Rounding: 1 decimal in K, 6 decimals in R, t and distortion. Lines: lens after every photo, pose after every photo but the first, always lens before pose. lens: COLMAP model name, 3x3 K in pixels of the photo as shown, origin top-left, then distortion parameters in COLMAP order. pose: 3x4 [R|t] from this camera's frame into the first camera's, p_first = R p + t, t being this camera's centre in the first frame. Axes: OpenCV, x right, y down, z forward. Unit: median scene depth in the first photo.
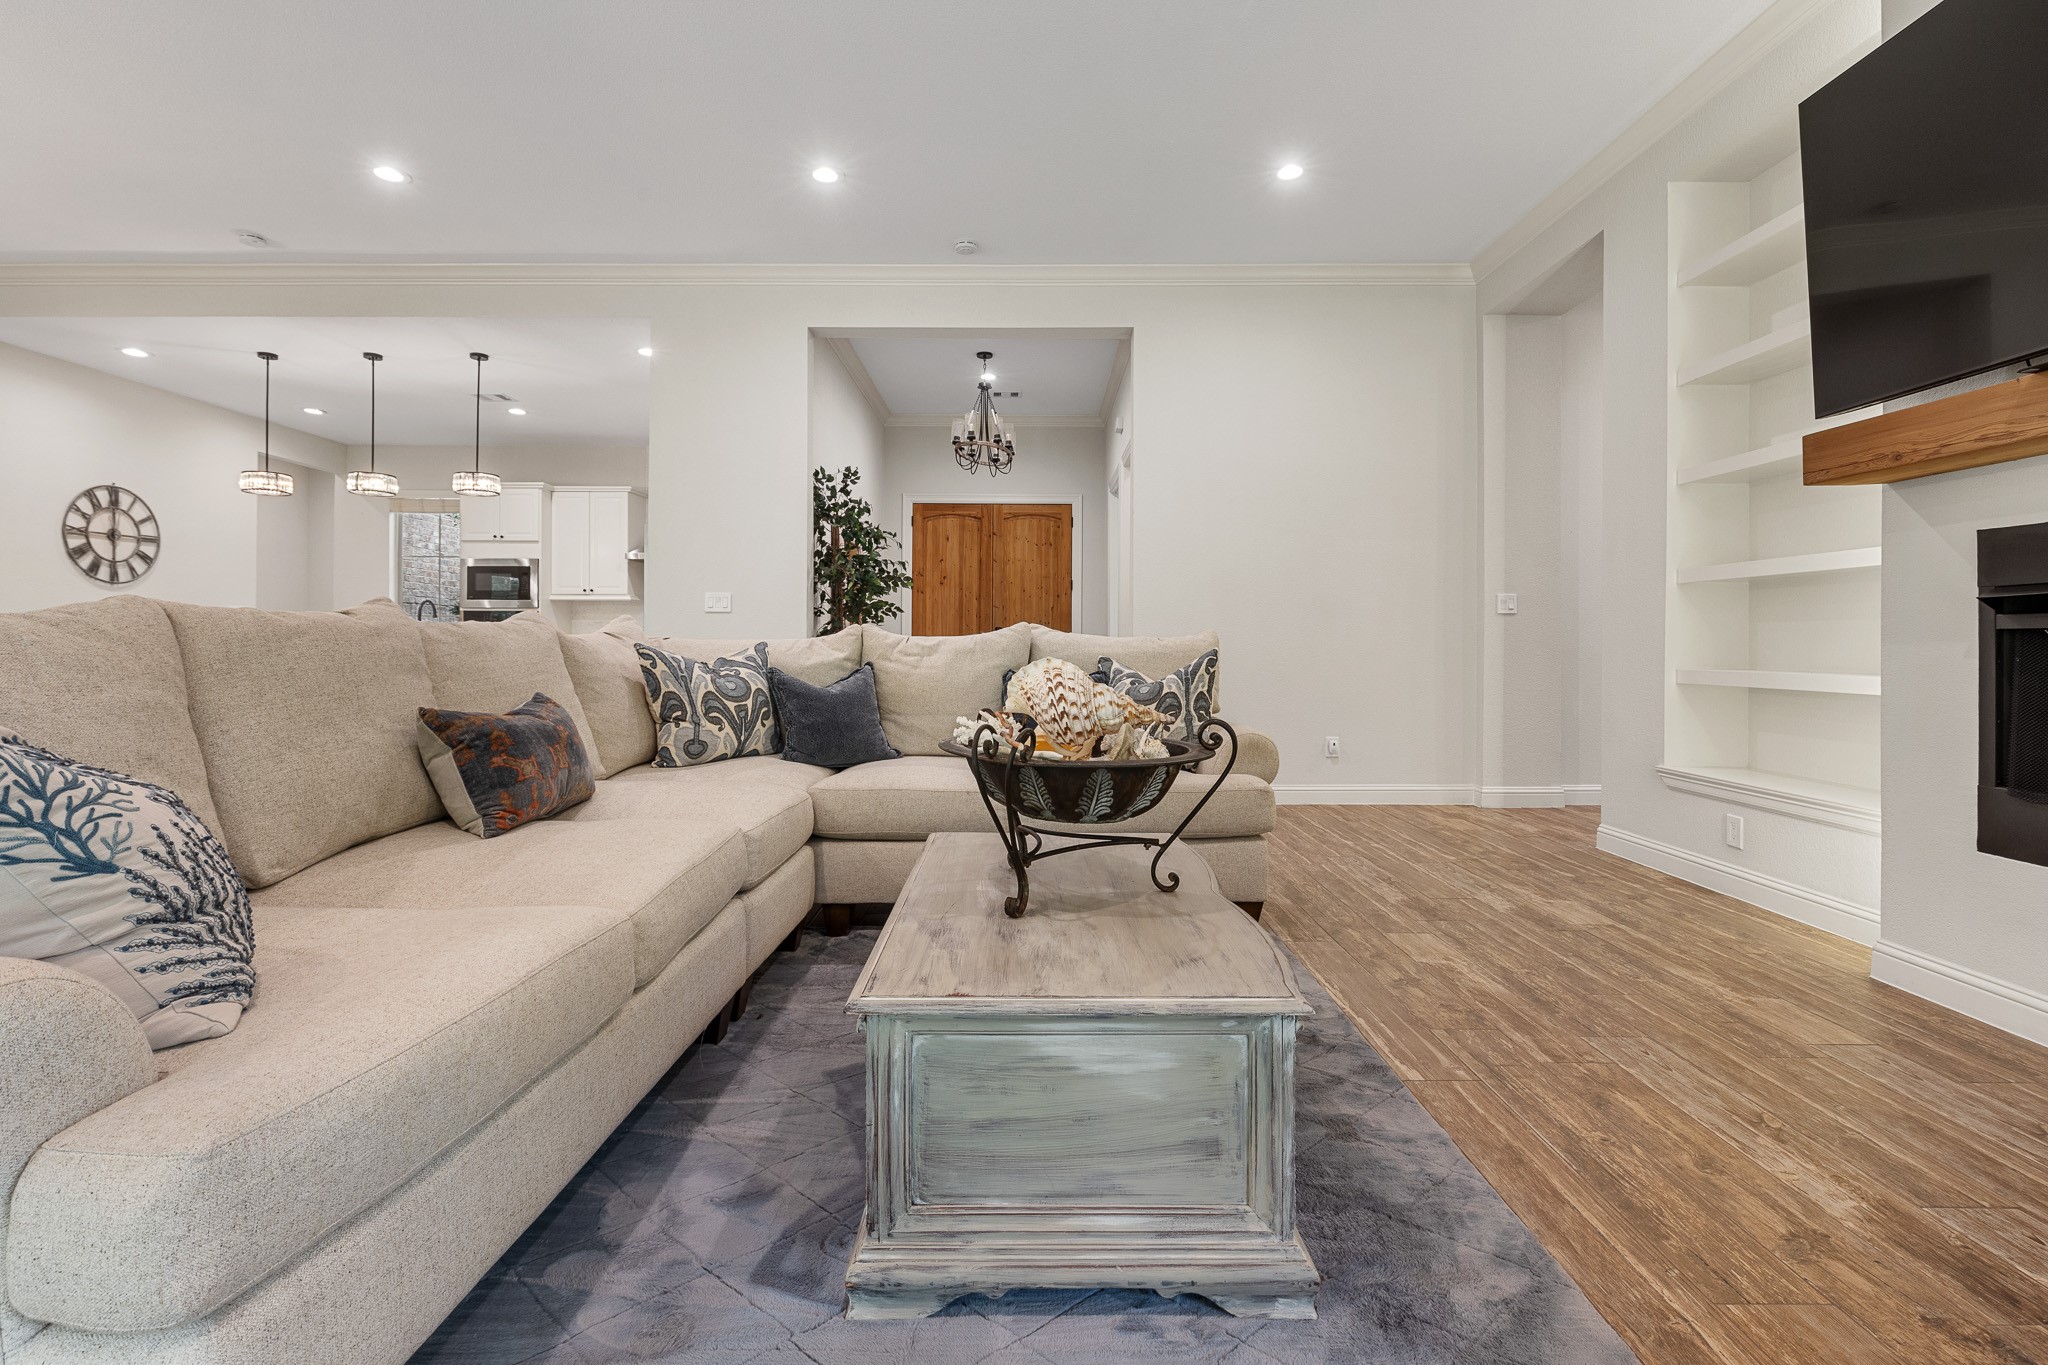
lens RADIAL K [[926.4, 0, 1024.6], [0, 926.4, 638.5], [0, 0, 1]] dist [-0.001302, -0.000666]
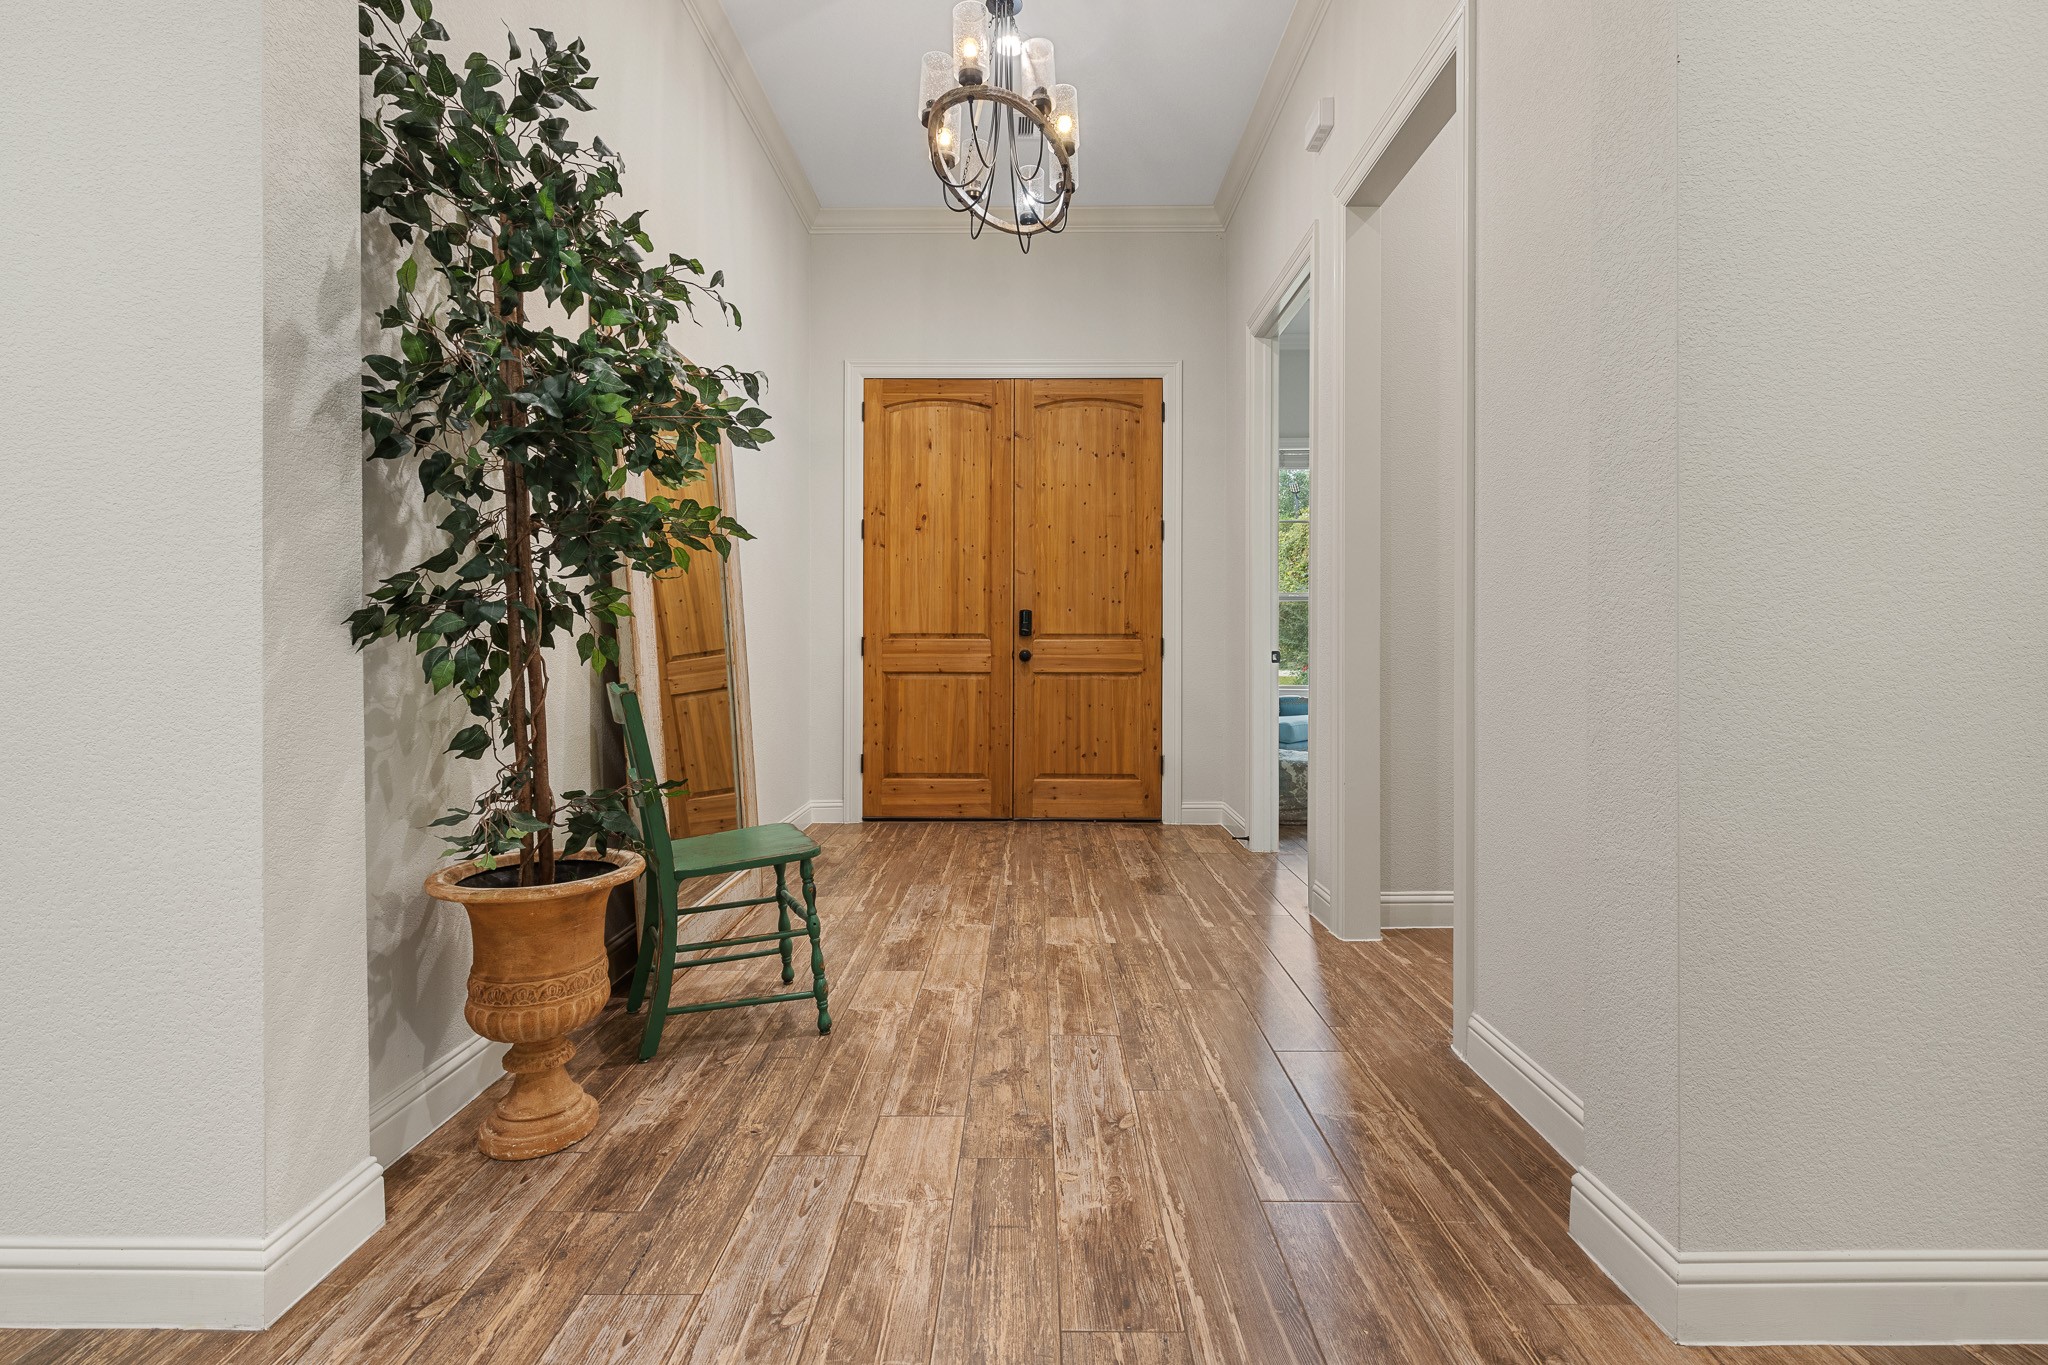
lens RADIAL K [[919.4, 0, 1025.0], [0, 919.4, 656.4], [0, 0, 1]] dist [-0.000890, 0.000259]
pose [[0.999982, -0.004629, -0.003747, -0.067747], [0.004706, 0.999774, 0.020734, 0.008888], [0.003650, -0.020751, 0.999778, 1.193407]]
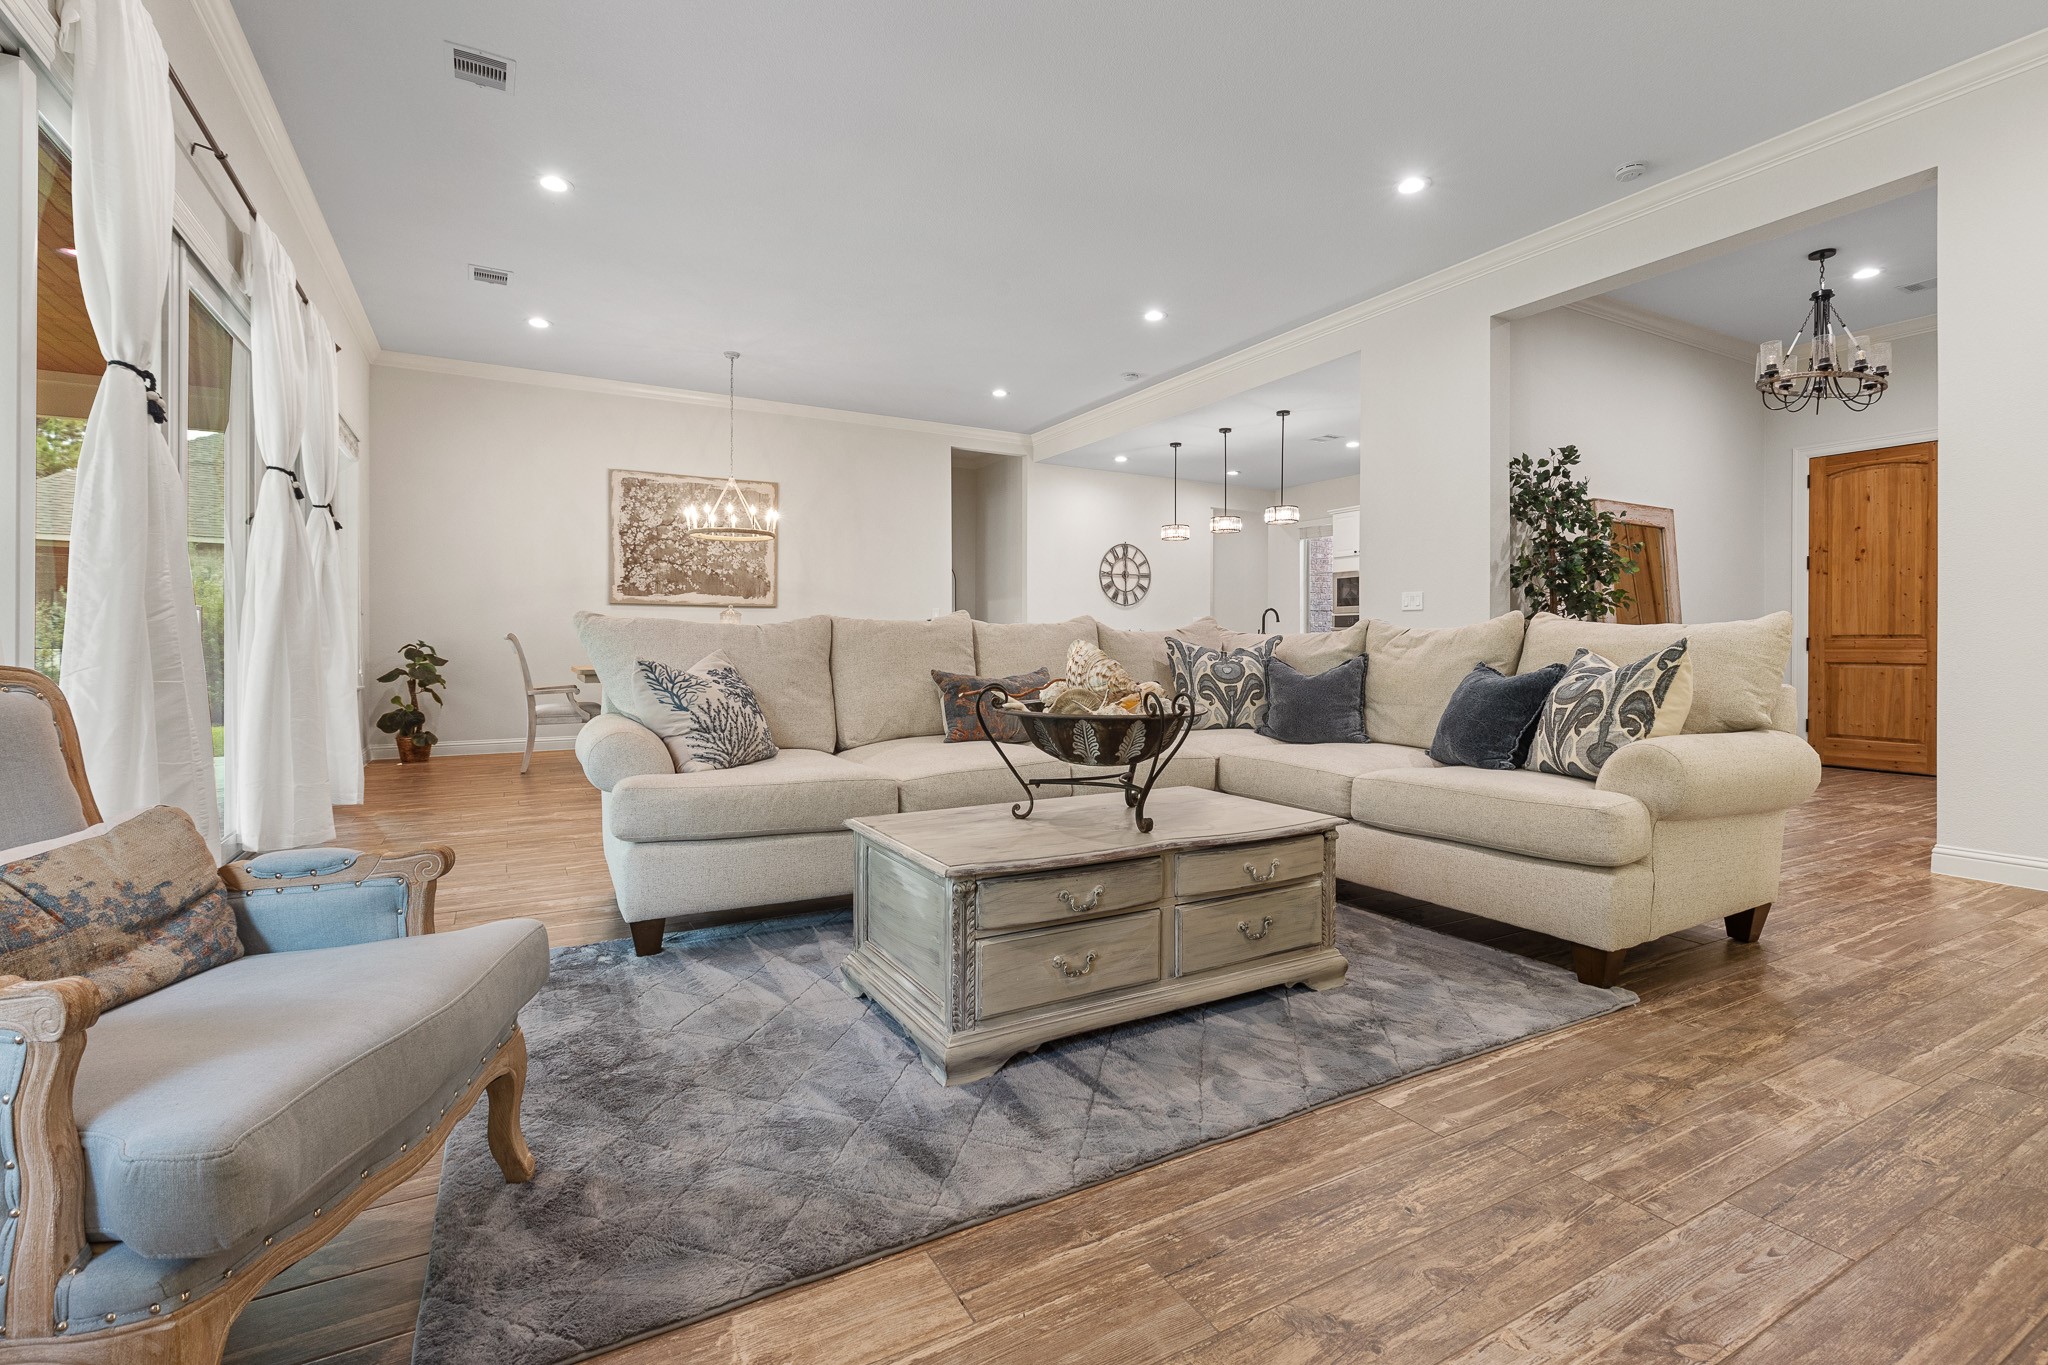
lens RADIAL K [[926.4, 0, 1024.6], [0, 926.4, 638.5], [0, 0, 1]] dist [-0.001302, -0.000666]
pose [[0.489085, -0.009216, -0.872188, 0.584830], [0.005477, 0.999957, -0.007495, 0.014740], [0.872219, -0.001111, 0.489114, 0.141479]]
